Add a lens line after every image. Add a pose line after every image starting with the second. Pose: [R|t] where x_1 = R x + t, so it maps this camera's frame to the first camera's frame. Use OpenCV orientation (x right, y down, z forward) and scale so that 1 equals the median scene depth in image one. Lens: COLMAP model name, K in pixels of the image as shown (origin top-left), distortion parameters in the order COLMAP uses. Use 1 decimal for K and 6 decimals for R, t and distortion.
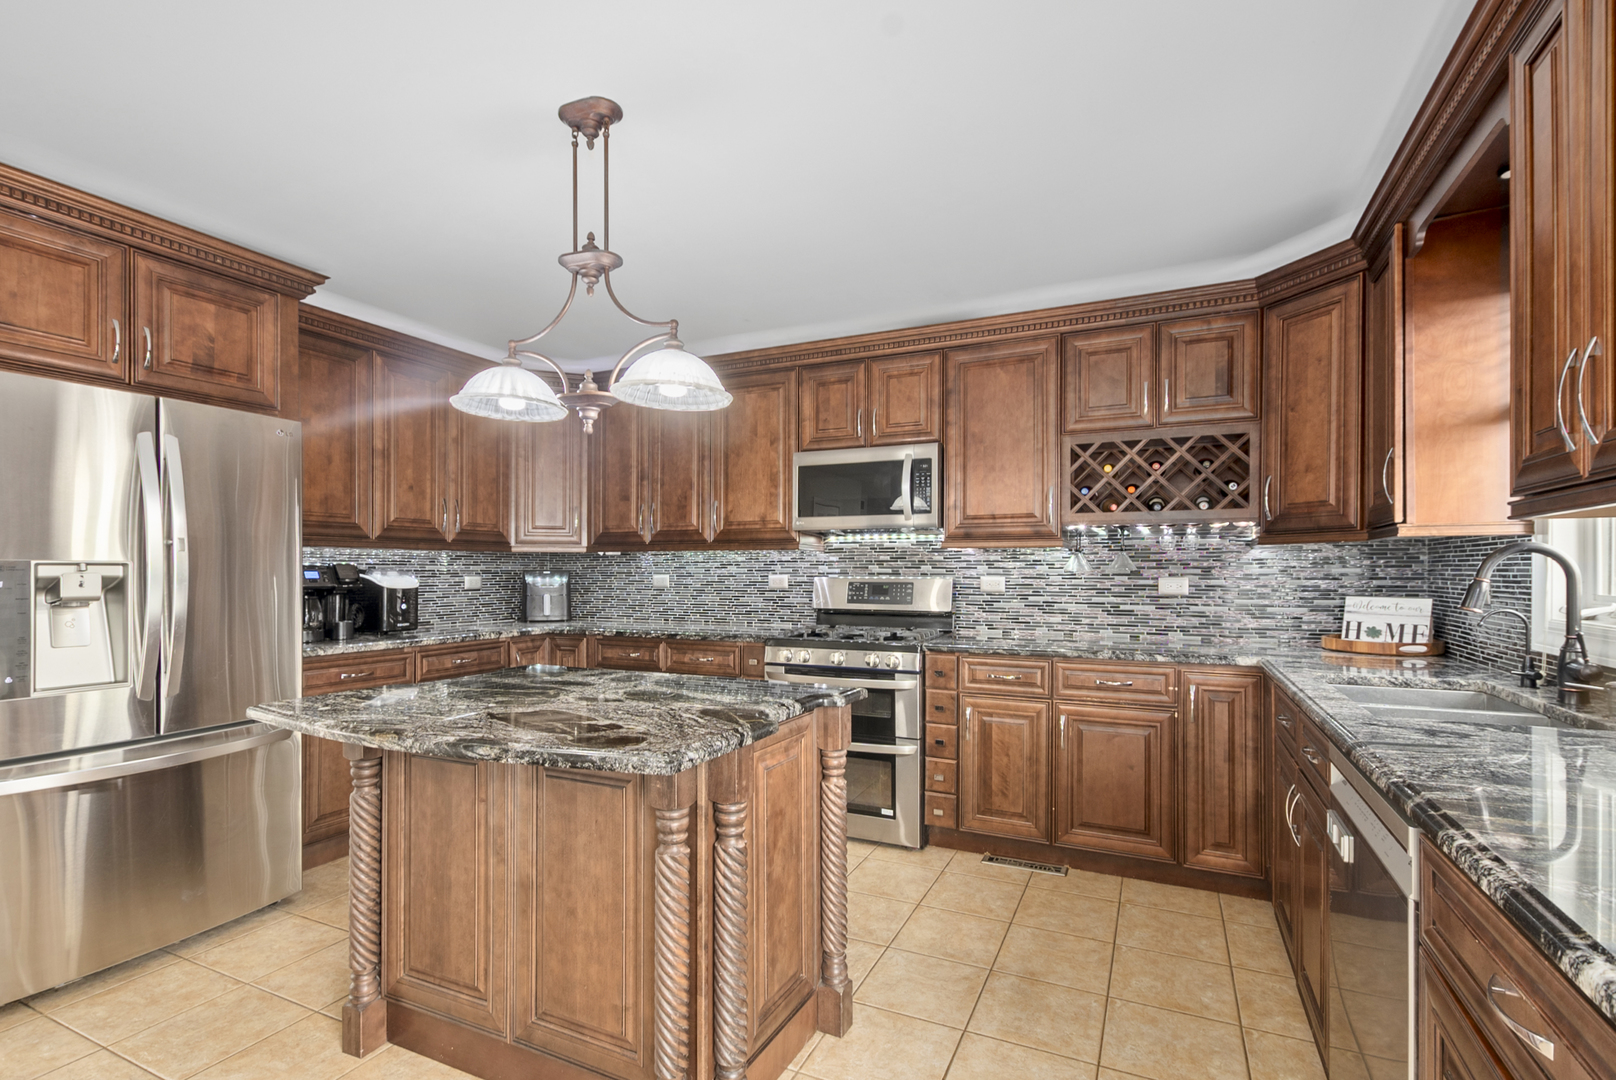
lens RADIAL K [[743.8, 0, 813.8], [0, 743.8, 568.4], [0, 0, 1]] dist [0.008841, -0.007229]
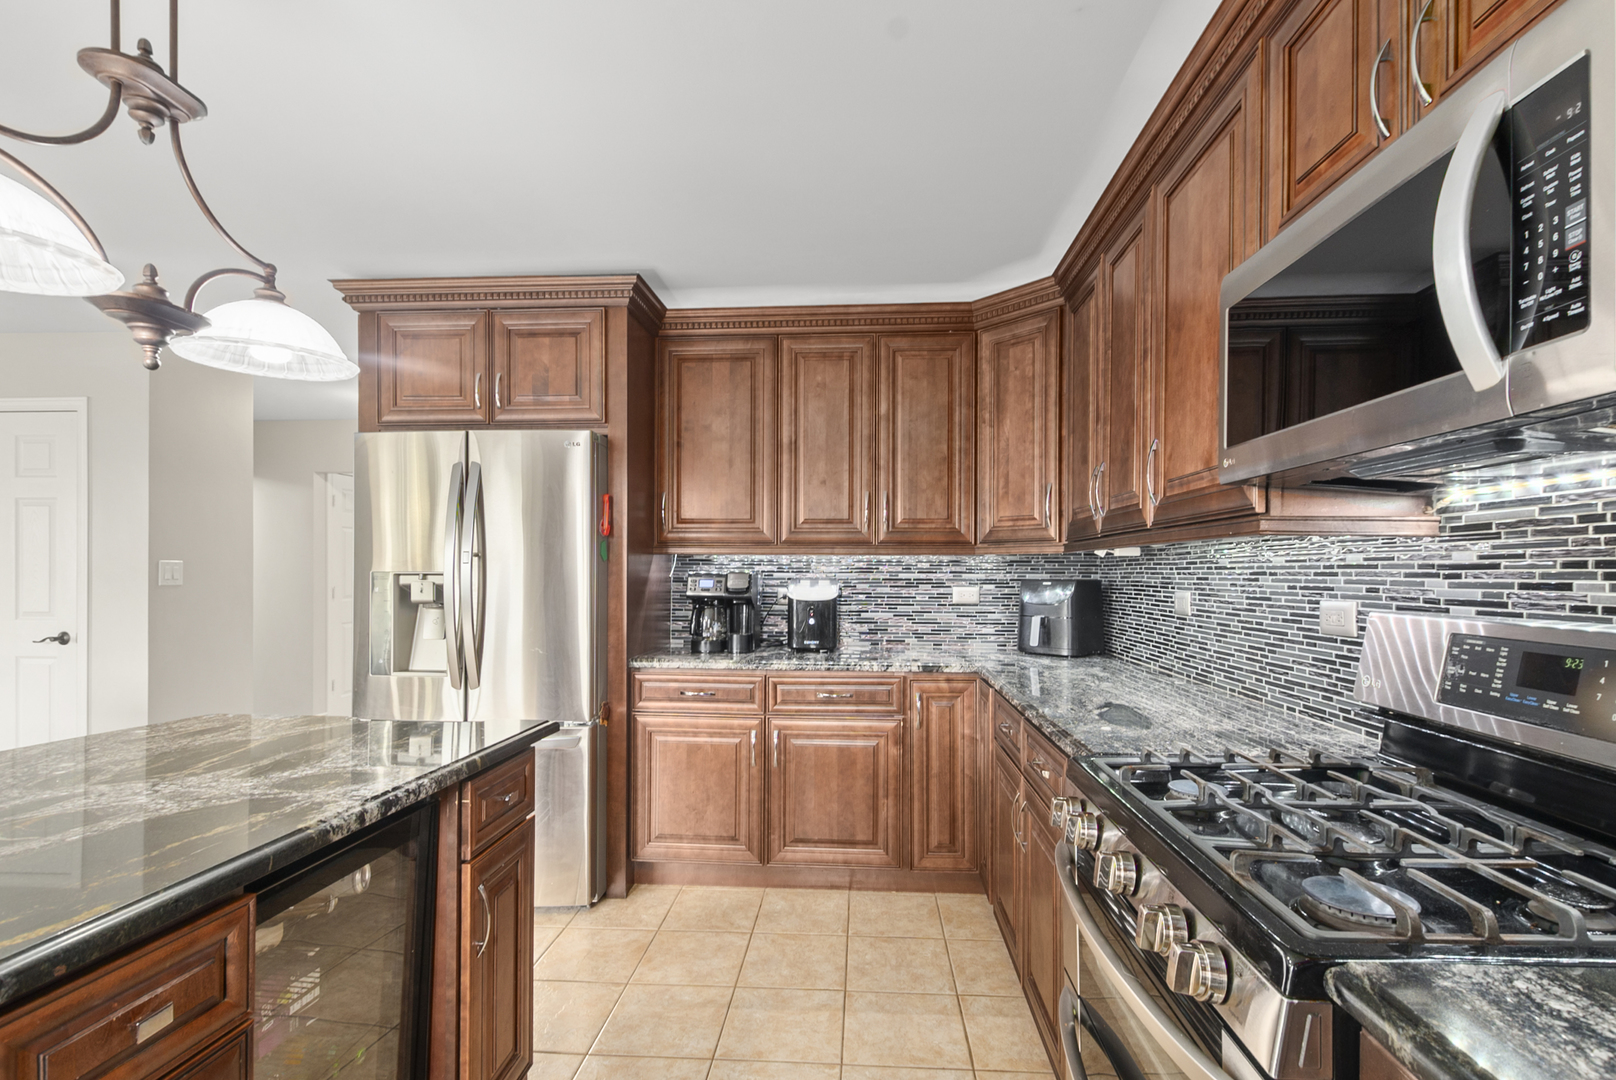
lens RADIAL K [[743.8, 0, 813.8], [0, 743.8, 568.4], [0, 0, 1]] dist [0.008841, -0.007229]
pose [[0.362723, -0.002453, -0.931894, 0.247936], [-0.001435, 0.999994, -0.003191, -0.007181], [0.931896, 0.002495, 0.362717, 0.674474]]
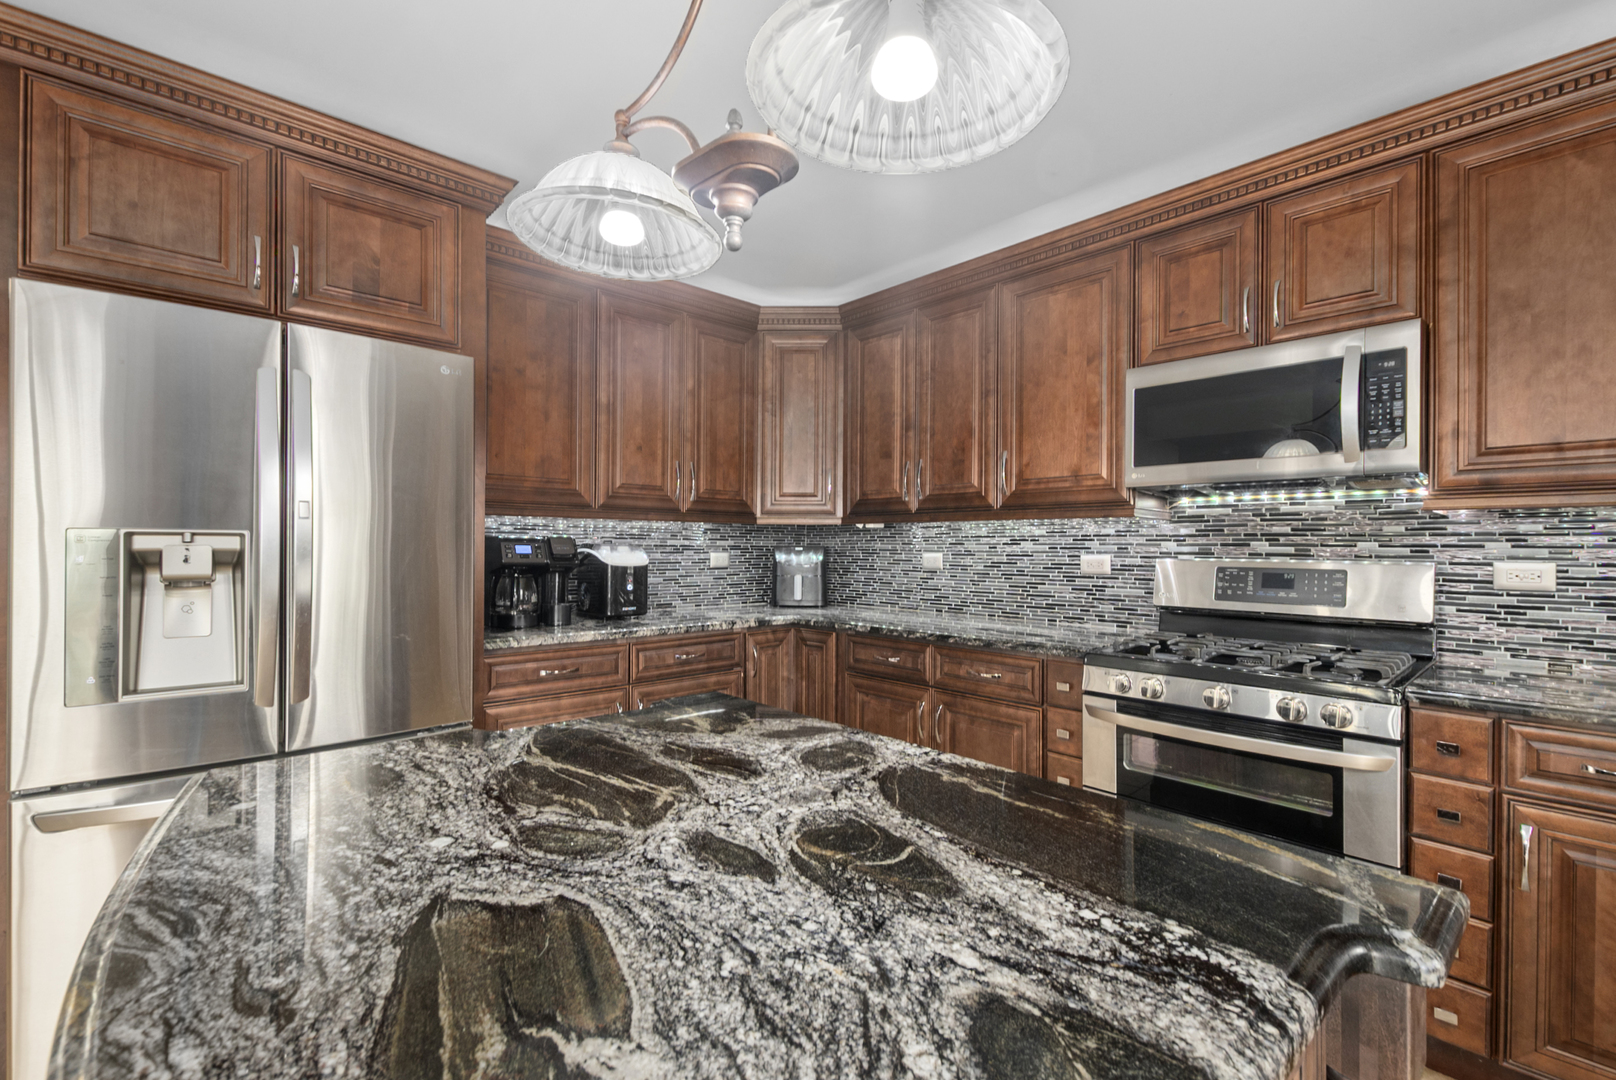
lens RADIAL K [[711.6, 0, 820.2], [0, 711.6, 539.8], [0, 0, 1]] dist [0.004526, 0.000392]
pose [[0.928461, 0.002598, -0.371421, -0.044739], [-0.005745, 0.999956, -0.007365, 0.001485], [0.371385, 0.008972, 0.928435, 0.317081]]
